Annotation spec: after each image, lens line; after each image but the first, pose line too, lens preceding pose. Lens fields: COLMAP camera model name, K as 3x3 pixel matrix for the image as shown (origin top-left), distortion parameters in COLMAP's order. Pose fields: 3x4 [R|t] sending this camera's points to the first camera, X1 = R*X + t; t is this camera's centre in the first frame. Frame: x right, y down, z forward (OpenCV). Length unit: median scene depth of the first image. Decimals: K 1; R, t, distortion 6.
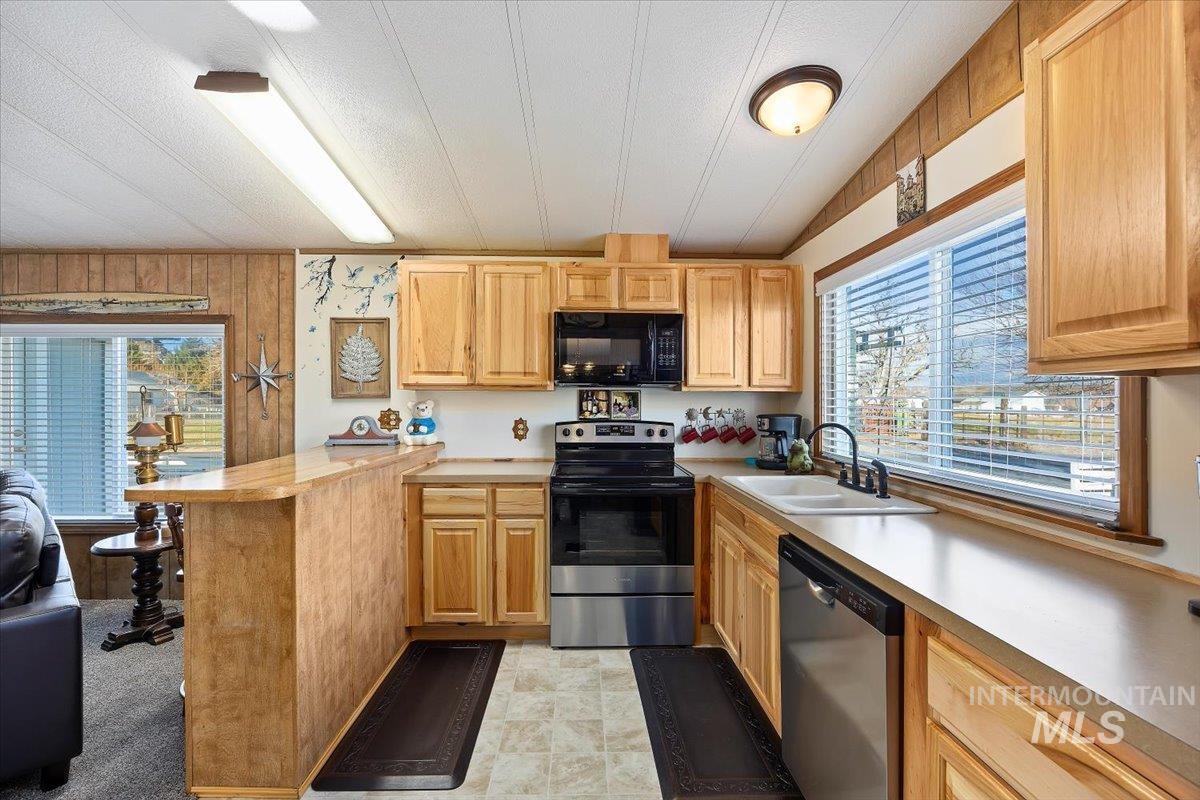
lens RADIAL K [[514.5, 0, 595.1], [0, 514.5, 400.5], [0, 0, 1]] dist [-0.015518, 0.000112]
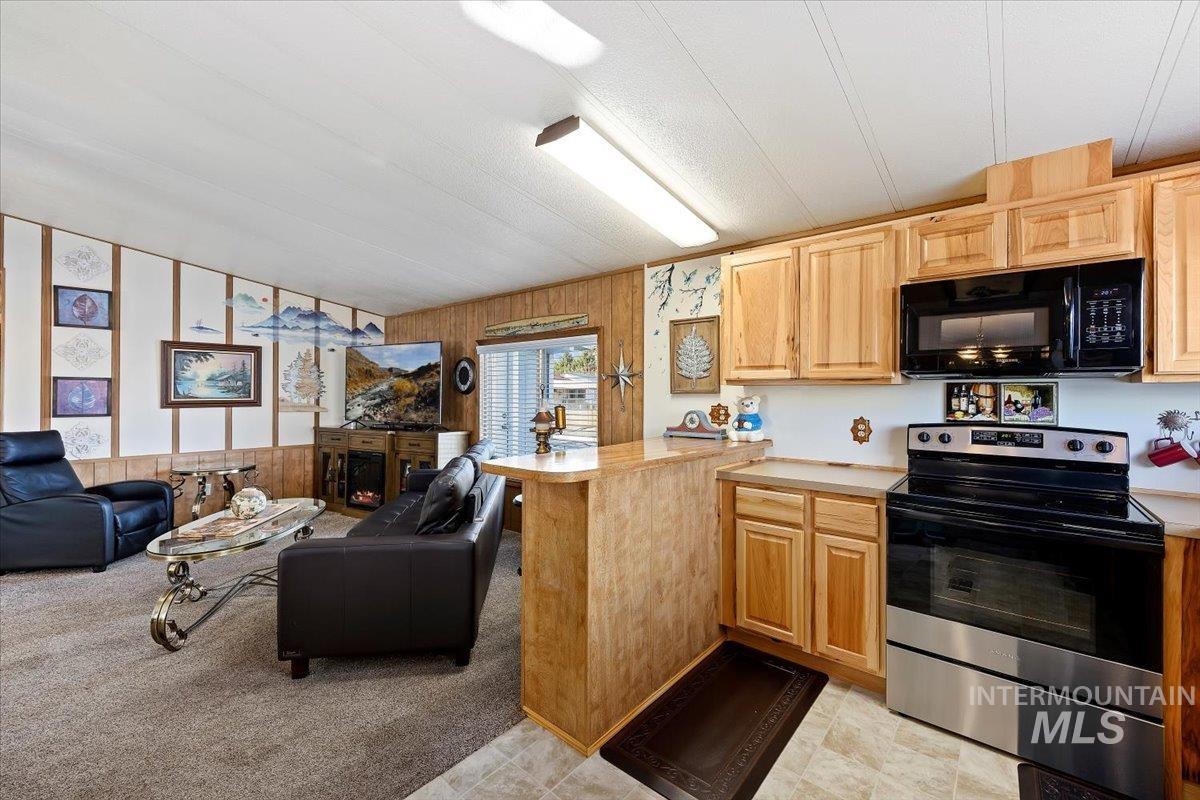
lens RADIAL K [[487.0, 0, 595.1], [0, 487.0, 393.4], [0, 0, 1]] dist [0.002092, 0.000027]
pose [[0.742376, 0.000638, -0.669984, 0.070989], [-0.003570, 0.999989, -0.003003, -0.000929], [0.669974, 0.004621, 0.742370, 0.114352]]
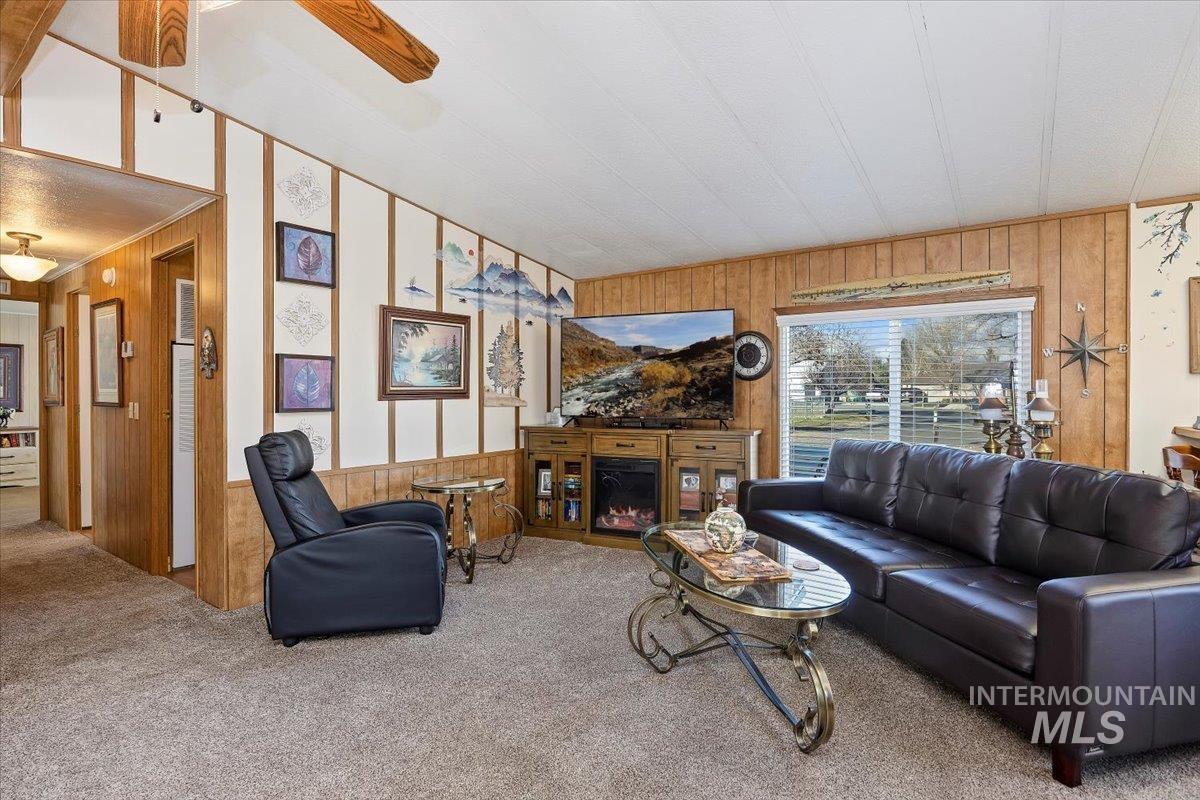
lens RADIAL K [[594.1, 0, 596.2], [0, 594.1, 396.0], [0, 0, 1]] dist [-0.010452, -0.000296]
pose [[0.787981, 0.003533, -0.615689, -0.710690], [0.001794, 0.999966, 0.008033, 0.024619], [0.615697, -0.007434, 0.787948, -0.373993]]
